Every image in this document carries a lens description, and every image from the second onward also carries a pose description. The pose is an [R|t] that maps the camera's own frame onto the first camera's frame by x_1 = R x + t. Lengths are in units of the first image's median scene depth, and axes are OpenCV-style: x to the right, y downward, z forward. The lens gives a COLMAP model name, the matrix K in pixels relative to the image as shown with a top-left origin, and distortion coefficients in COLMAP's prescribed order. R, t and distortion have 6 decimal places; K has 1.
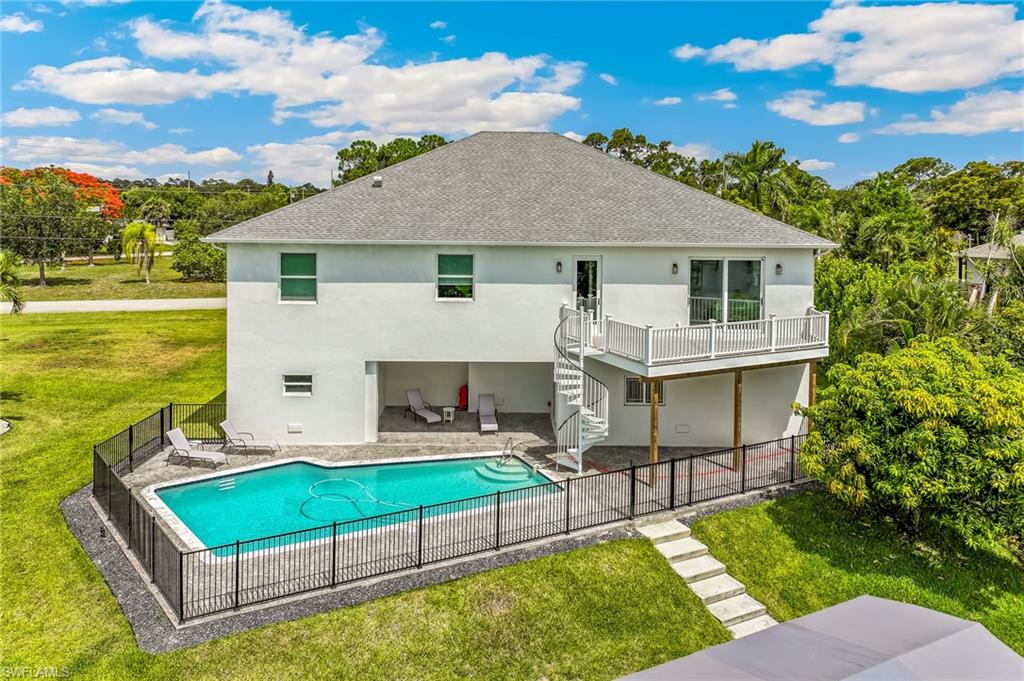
lens RADIAL K [[711.3, 0, 510.6], [0, 711.3, 259.4], [0, 0, 1]] dist [0.014040, 0.004086]
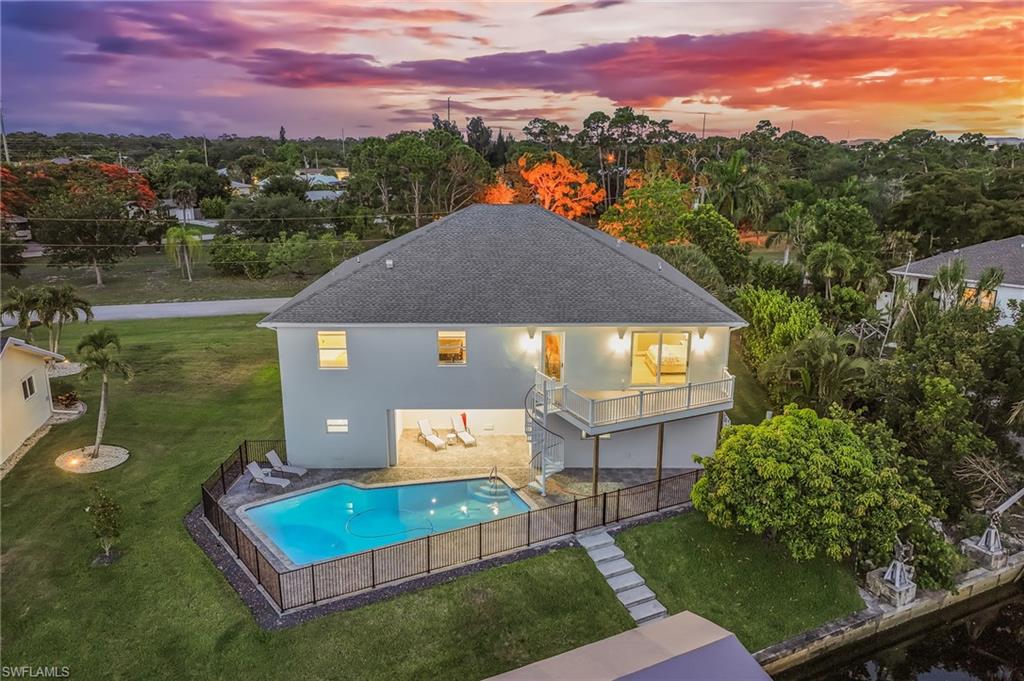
lens RADIAL K [[711.3, 0, 516.3], [0, 711.3, 344.1], [0, 0, 1]] dist [0.014040, 0.004086]
pose [[0.999840, -0.003867, -0.017479, 0.072611], [0.007747, 0.973690, 0.227746, -0.322227], [0.016138, -0.227845, 0.973564, -0.308148]]
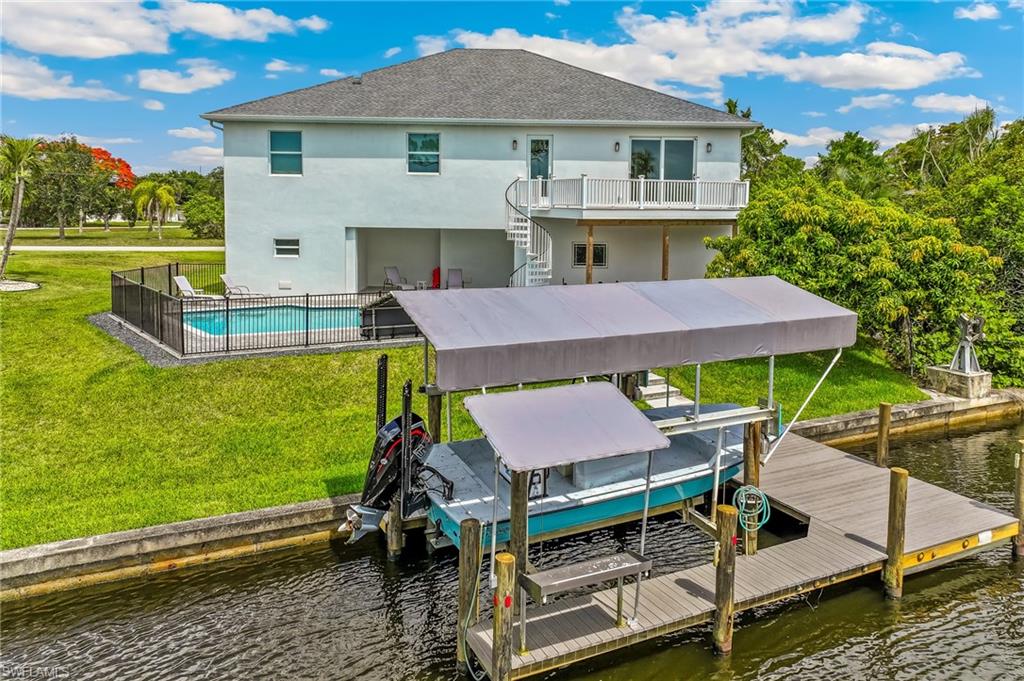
lens RADIAL K [[711.3, 0, 518.3], [0, 711.3, 320.7], [0, 0, 1]] dist [0.014040, 0.004086]
pose [[0.999938, 0.003262, -0.010612, 0.100378], [-0.002781, 0.998981, 0.045052, 0.278255], [0.010748, -0.045019, 0.998928, -0.171224]]
